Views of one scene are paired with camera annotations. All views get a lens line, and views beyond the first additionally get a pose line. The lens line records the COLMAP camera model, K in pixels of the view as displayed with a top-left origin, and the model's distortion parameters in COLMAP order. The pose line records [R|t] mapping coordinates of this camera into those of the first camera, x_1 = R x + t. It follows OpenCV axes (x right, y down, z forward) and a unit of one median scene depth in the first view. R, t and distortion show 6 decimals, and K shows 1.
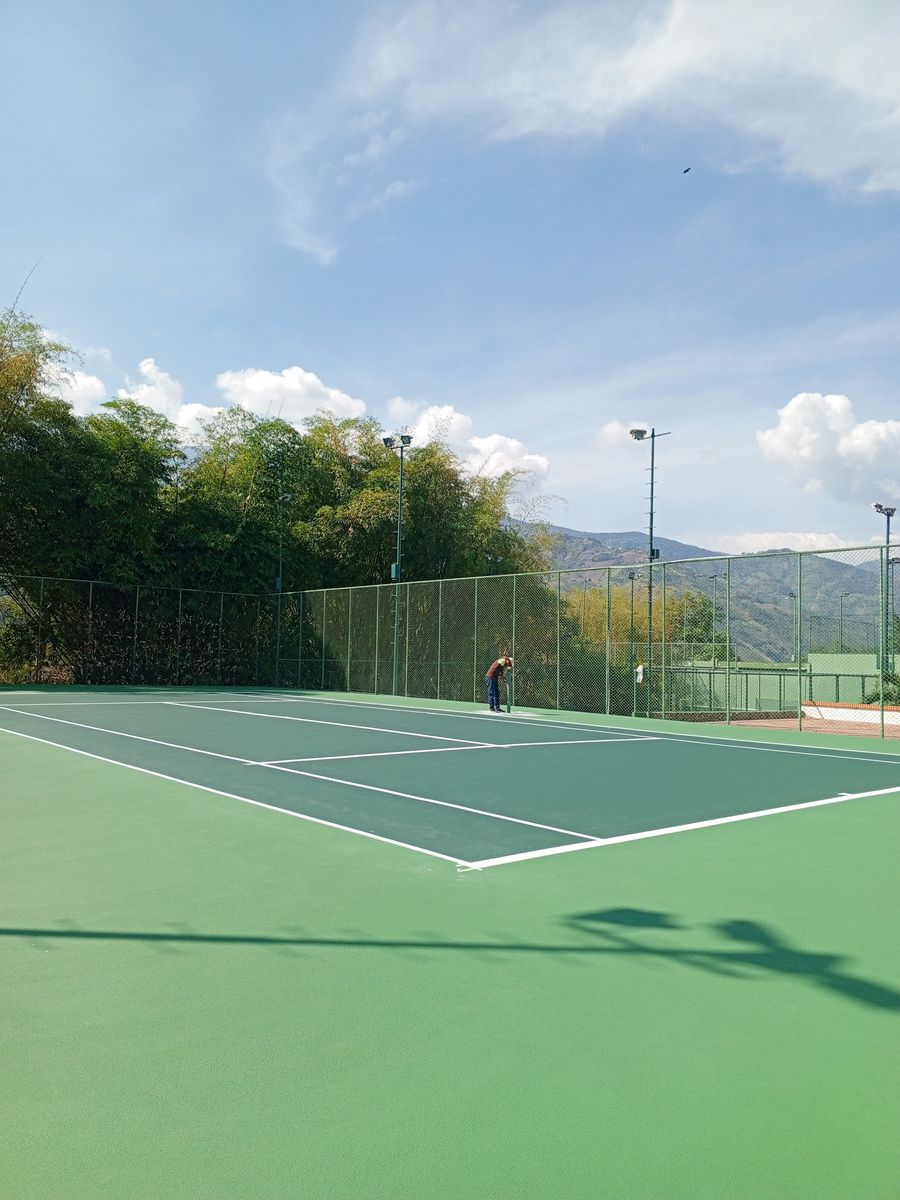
lens RADIAL K [[872.5, 0, 450.0], [0, 872.5, 600.0], [0, 0, 1]] dist [0.194526, -0.518645]
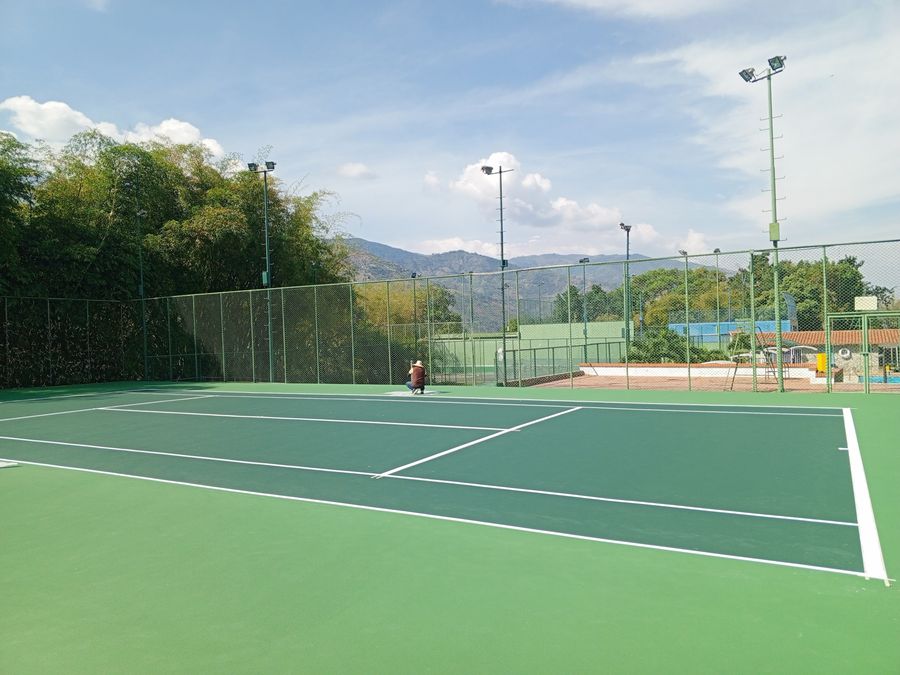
lens RADIAL K [[657.1, 0, 450.0], [0, 657.1, 337.5], [0, 0, 1]] dist [0.033128, -0.068068]
pose [[0.939107, -0.054206, 0.339322, -0.103120], [0.029243, 0.996504, 0.078258, -0.011566], [-0.342377, -0.063570, 0.937410, 0.057395]]
